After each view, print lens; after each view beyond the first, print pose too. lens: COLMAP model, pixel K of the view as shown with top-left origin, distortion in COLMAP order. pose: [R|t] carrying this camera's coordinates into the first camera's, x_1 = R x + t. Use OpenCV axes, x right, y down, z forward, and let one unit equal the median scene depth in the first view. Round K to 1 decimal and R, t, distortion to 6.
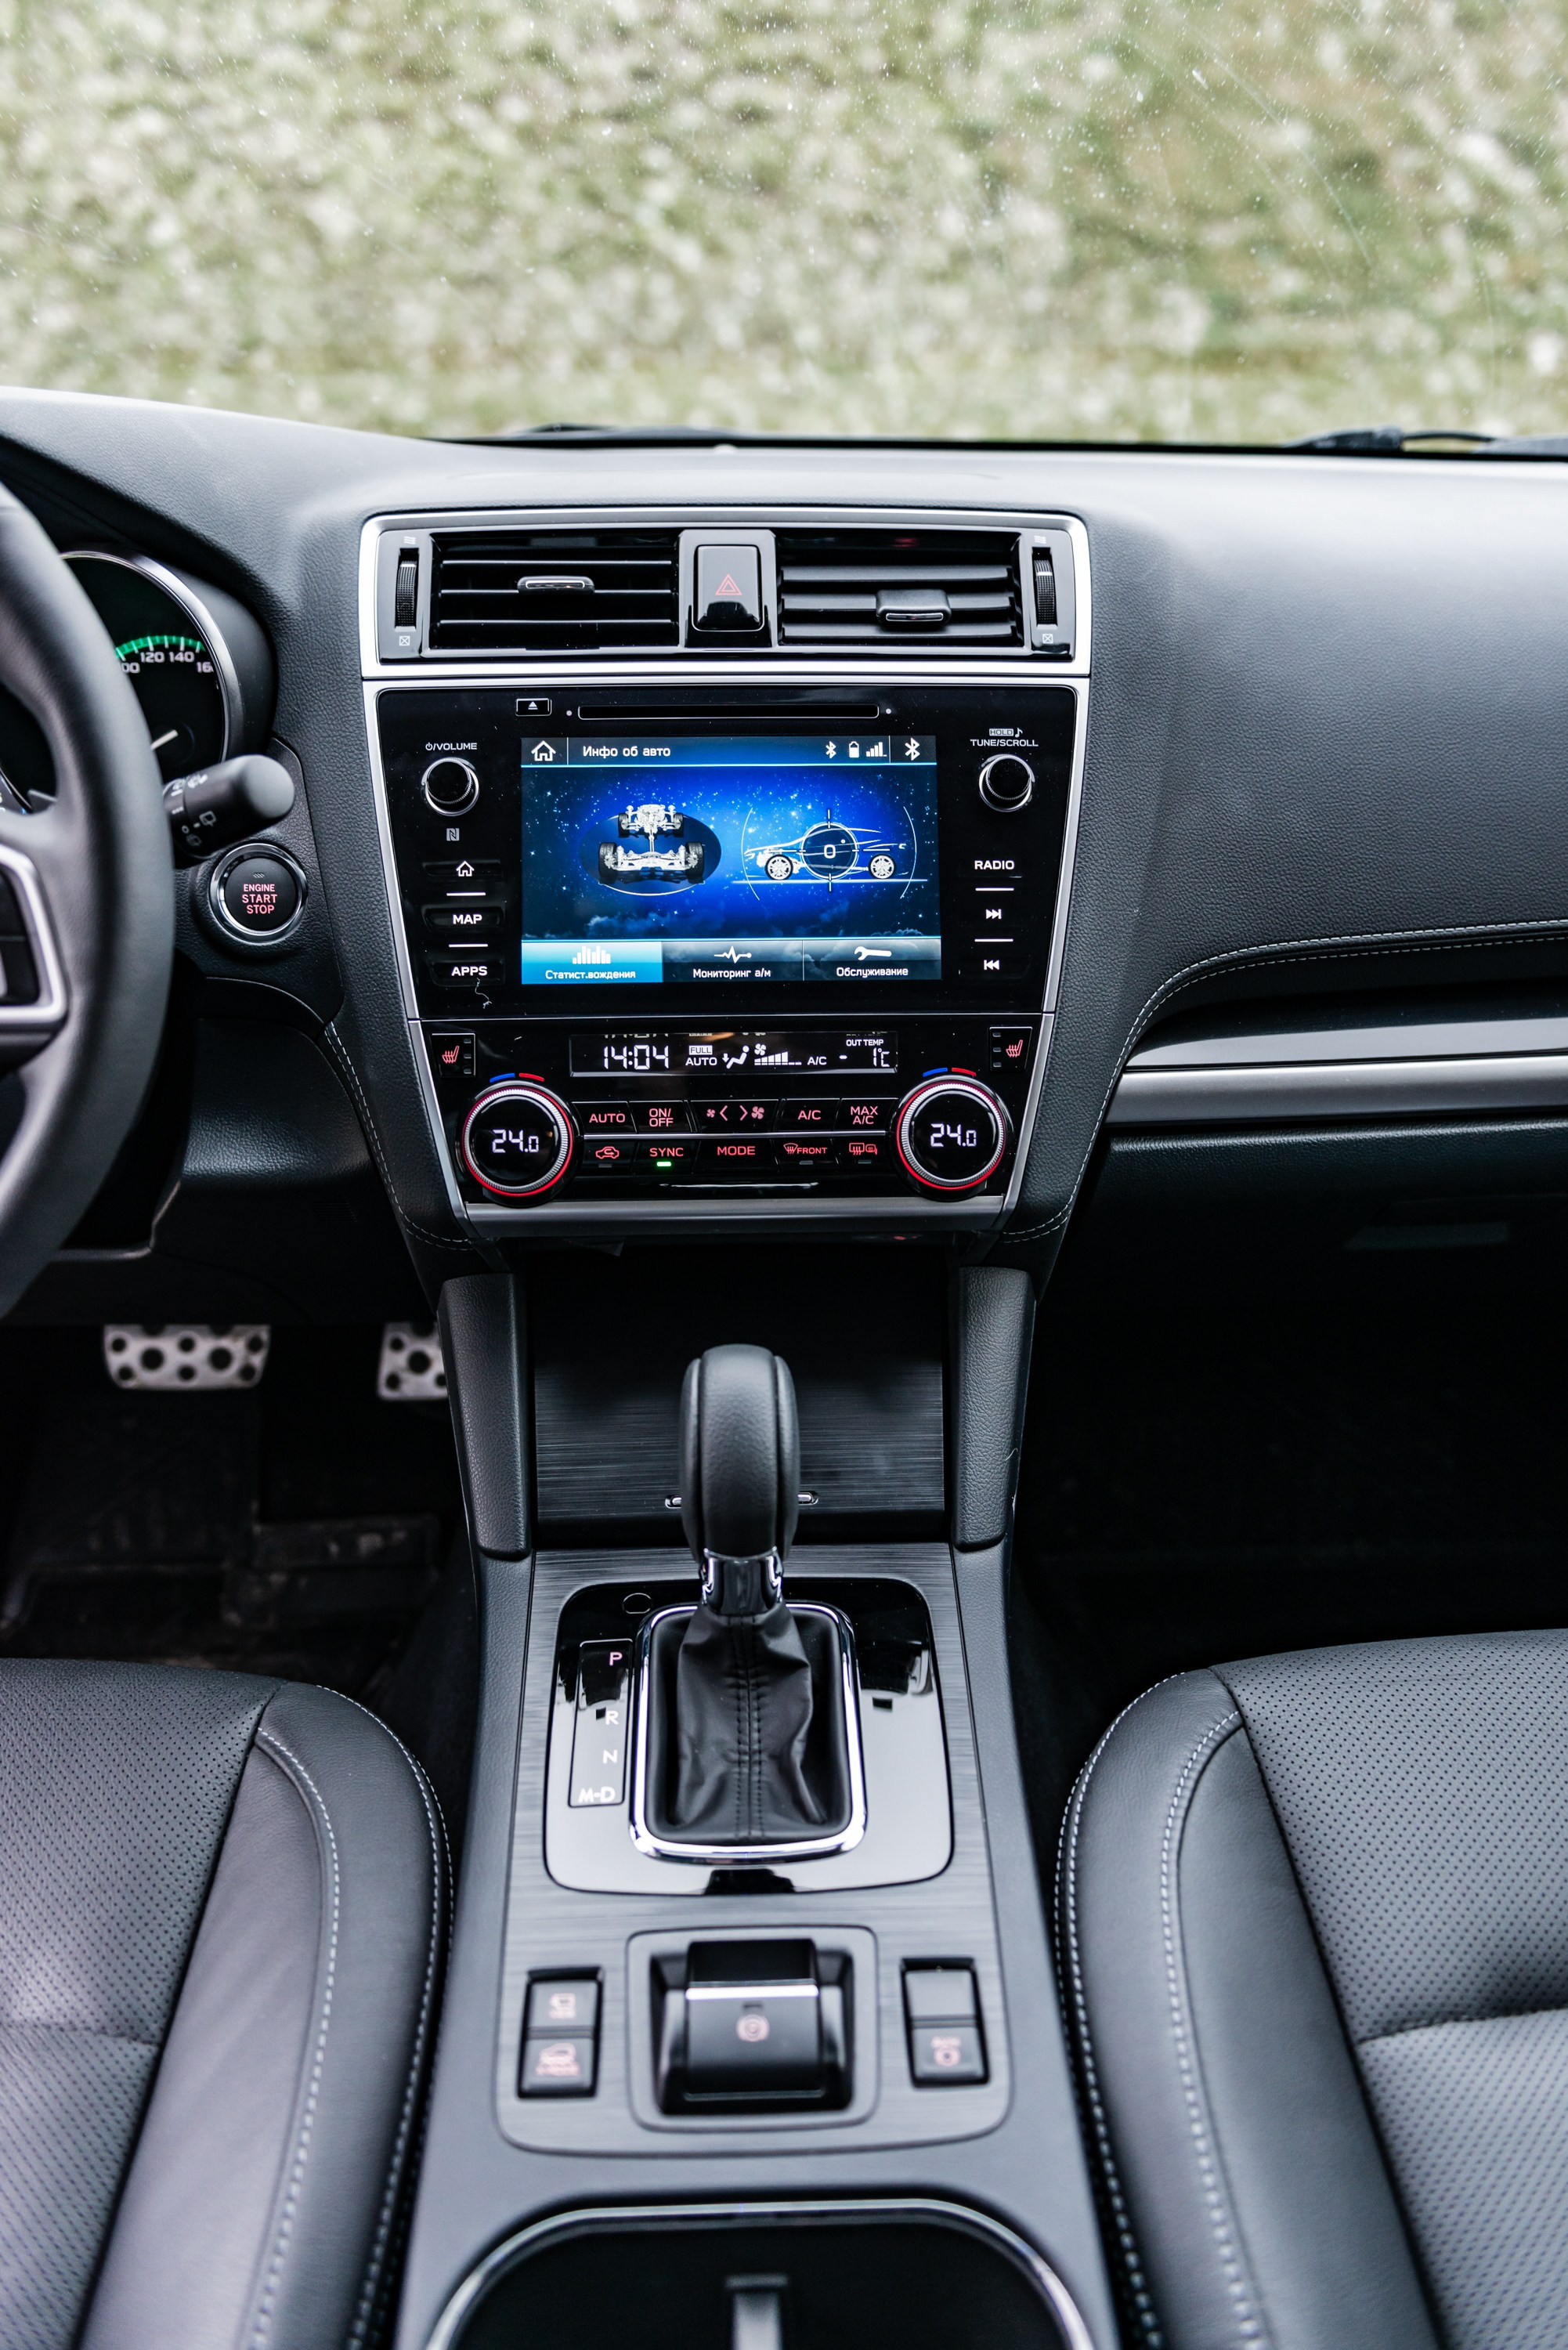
lens RADIAL K [[1783.1, 0, 802.1], [0, 1783.1, 1173.5], [0, 0, 1]] dist [-0.005075, 0.006666]
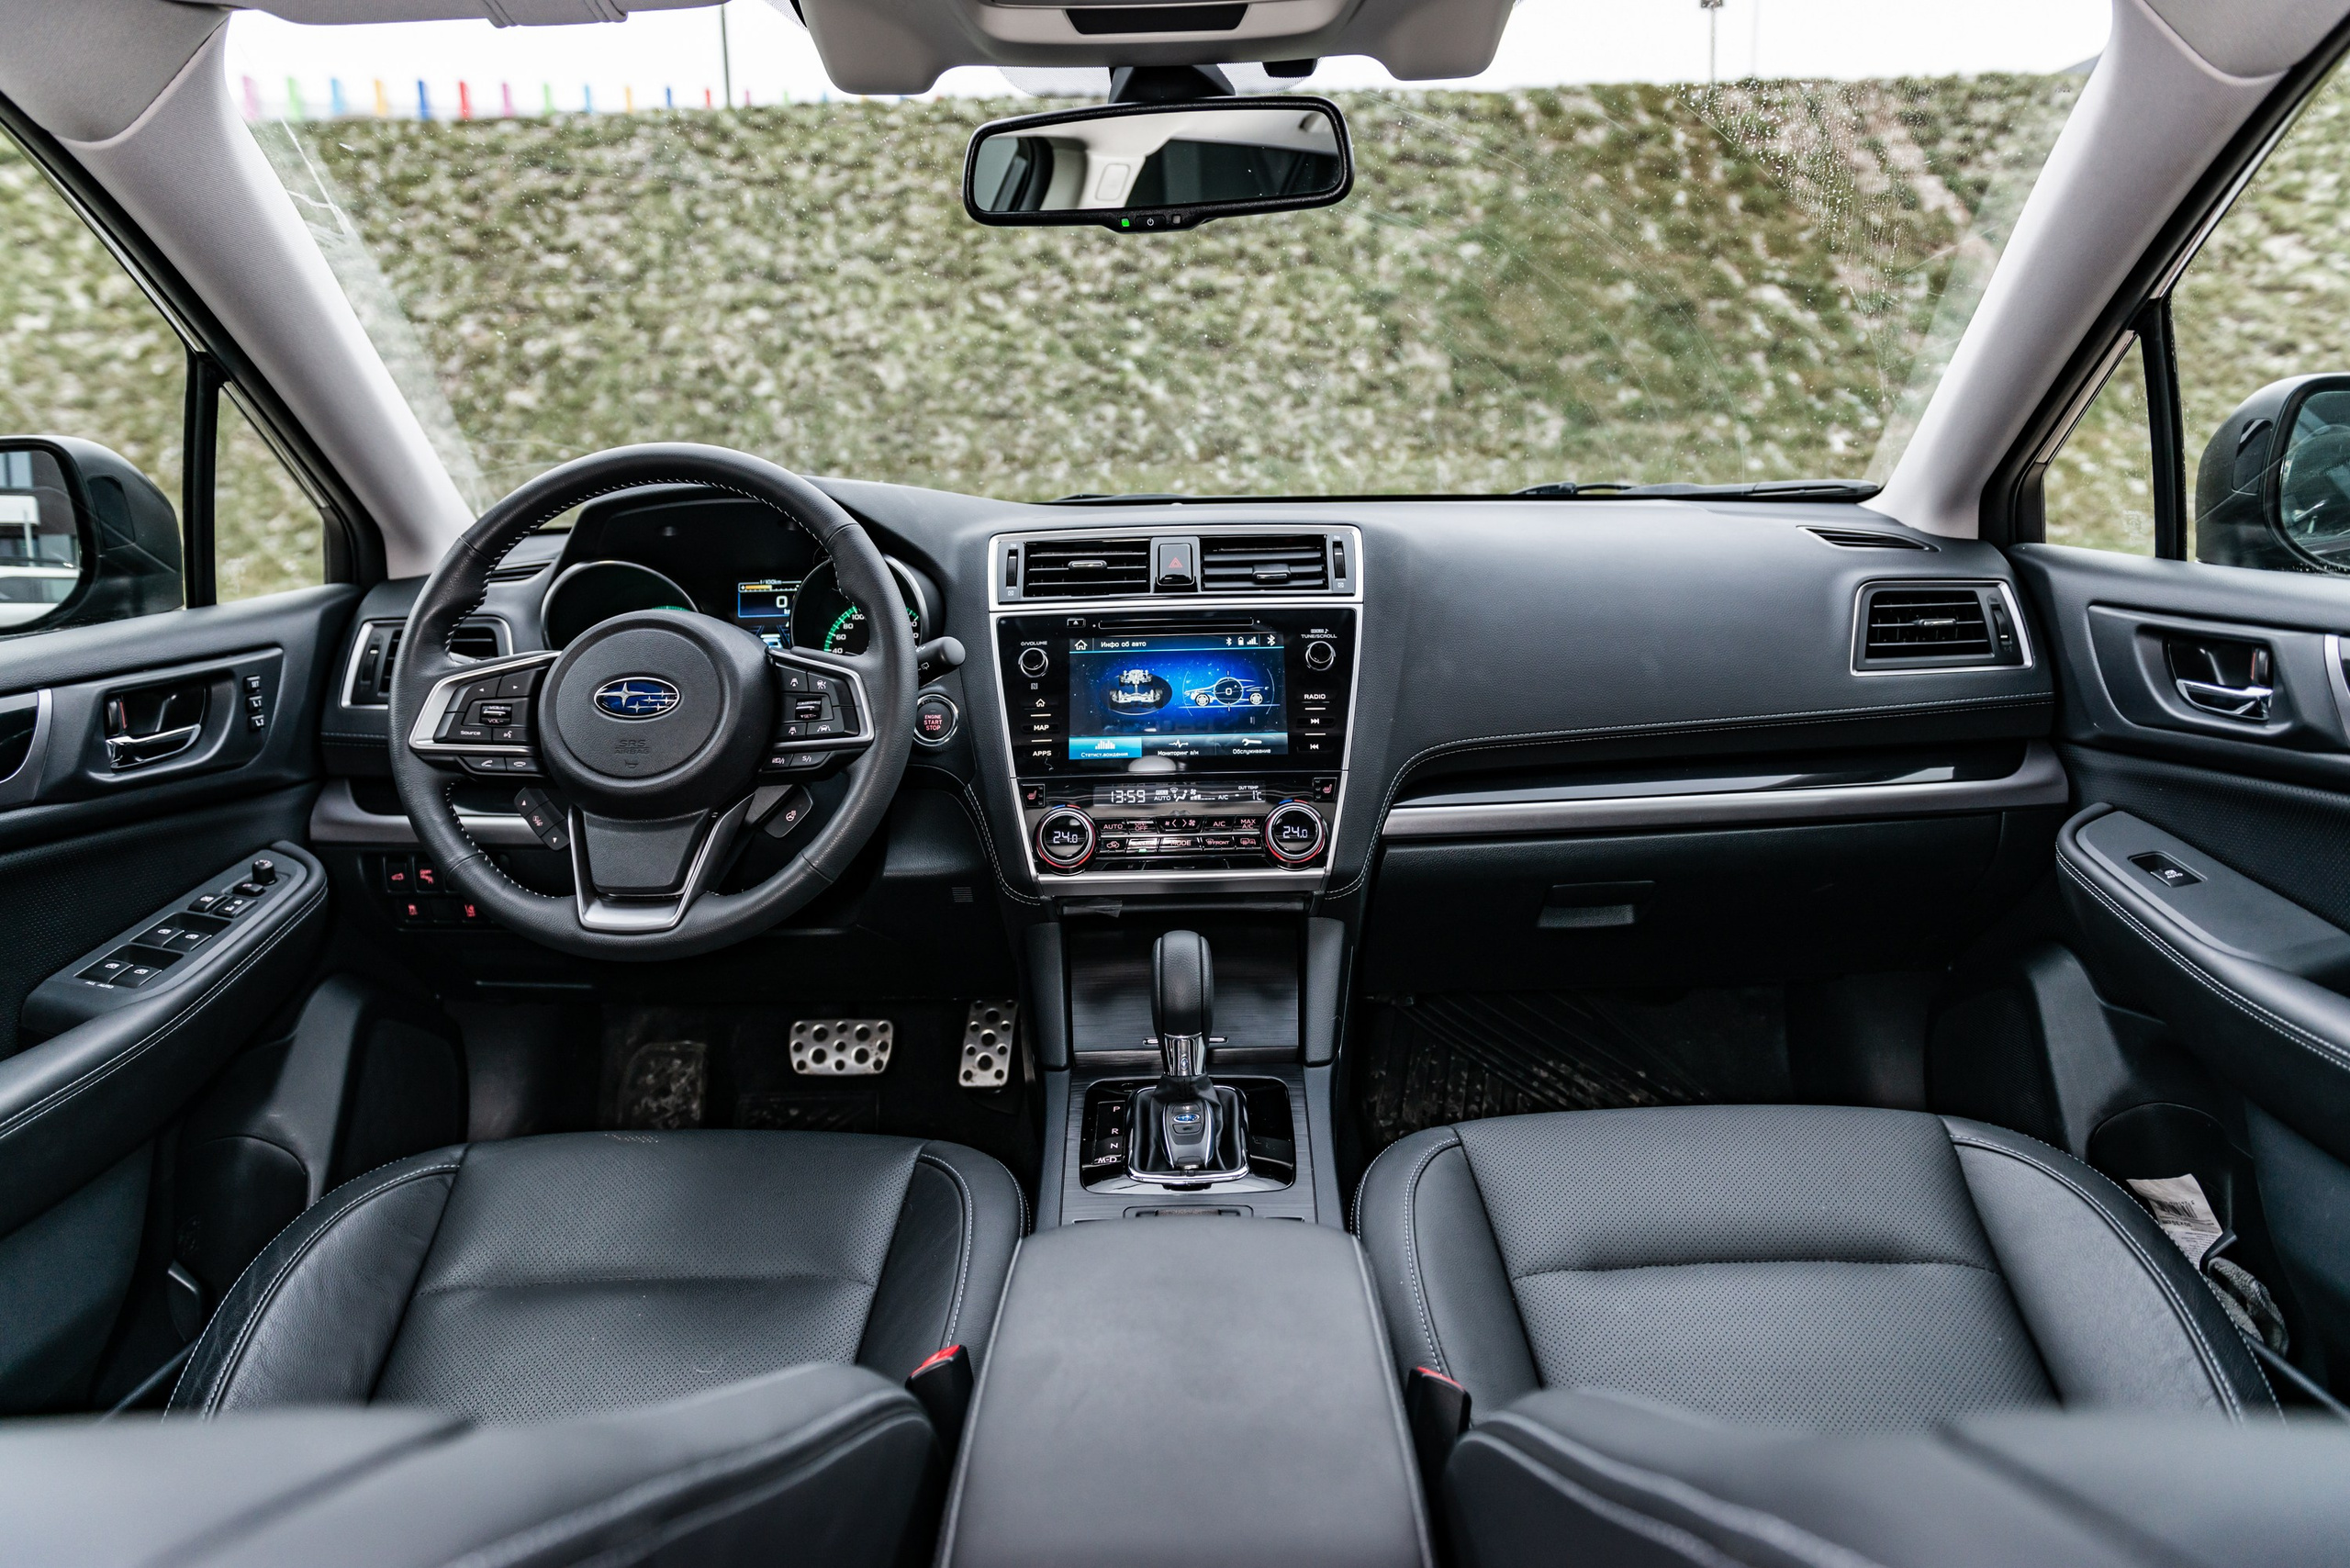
lens RADIAL K [[1575.0, 0, 1175.0], [0, 1575.0, 784.0], [0, 0, 1]] dist [0.000769, -0.001864]
pose [[0.998412, -0.018729, -0.053127, 0.045530], [0.006161, 0.973762, -0.227487, 0.299036], [0.055994, 0.226799, 0.972331, -0.624657]]
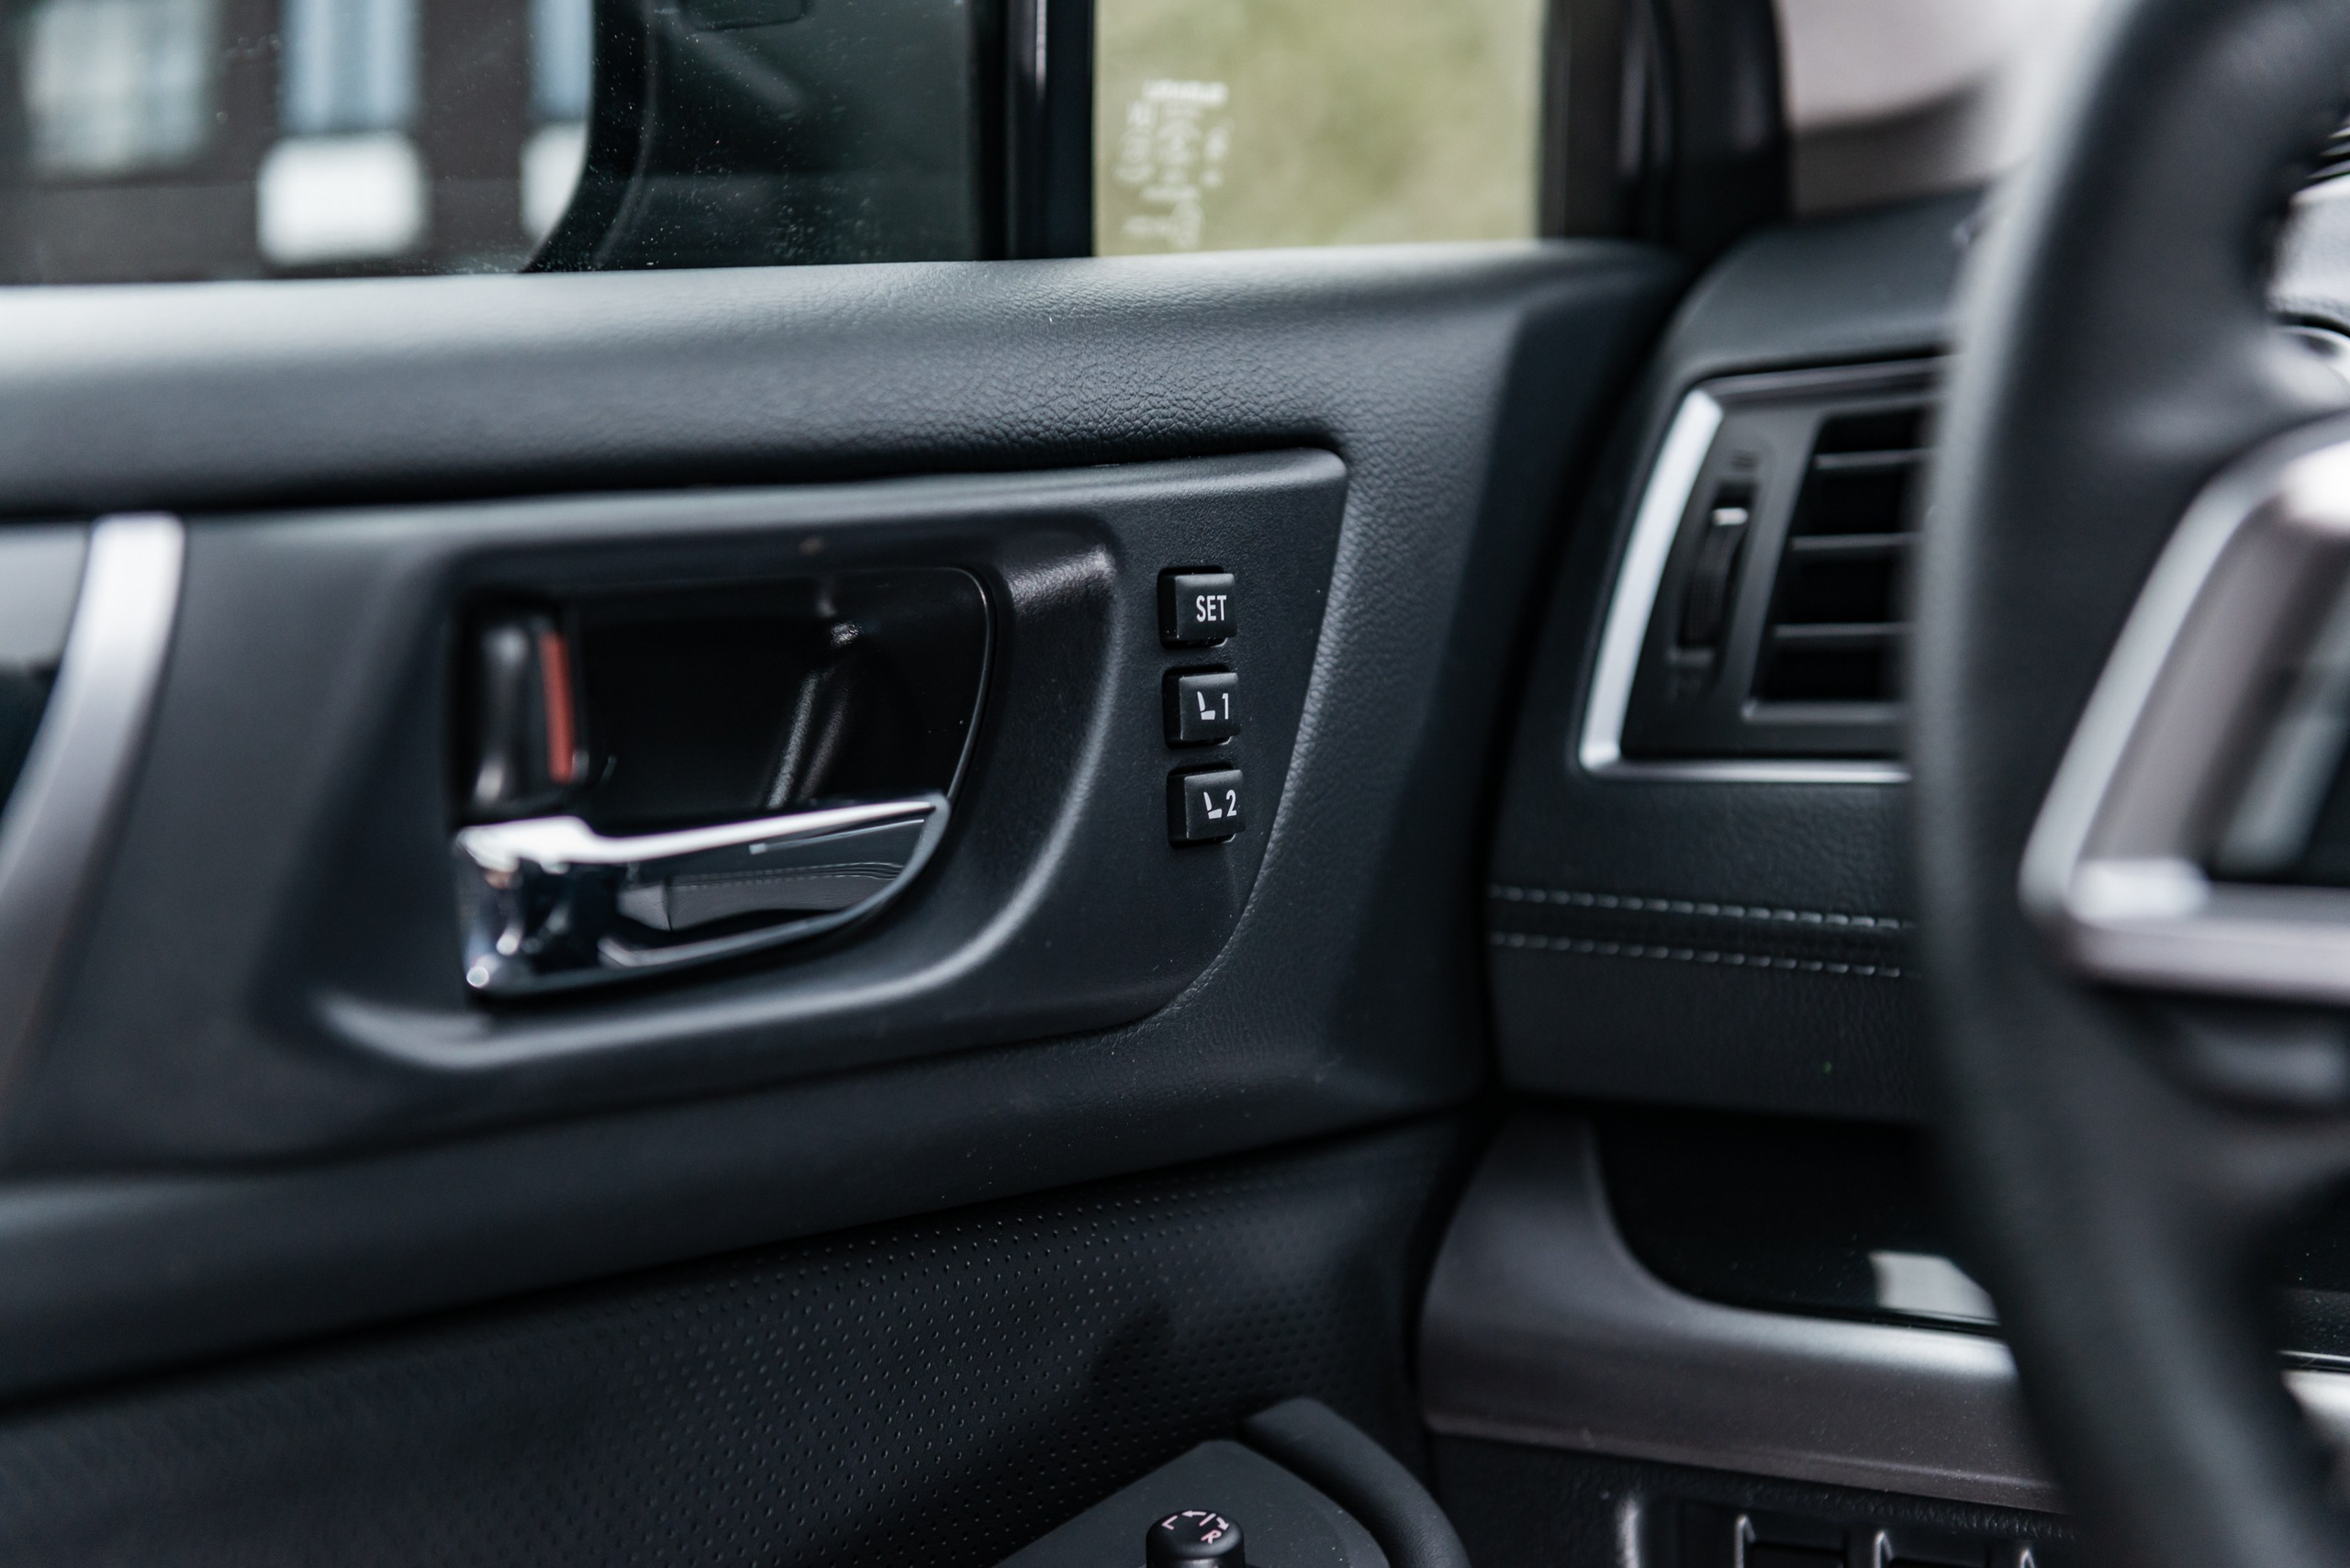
lens RADIAL K [[3914.6, 0, 1175.0], [0, 3914.6, 784.0], [0, 0, 1]] dist [0.028379, 0.093521]
pose [[0.814209, -0.022196, -0.580148, -0.524409], [-0.171012, 0.945766, -0.276190, 0.080357], [0.554815, 0.324088, 0.766256, 0.264930]]
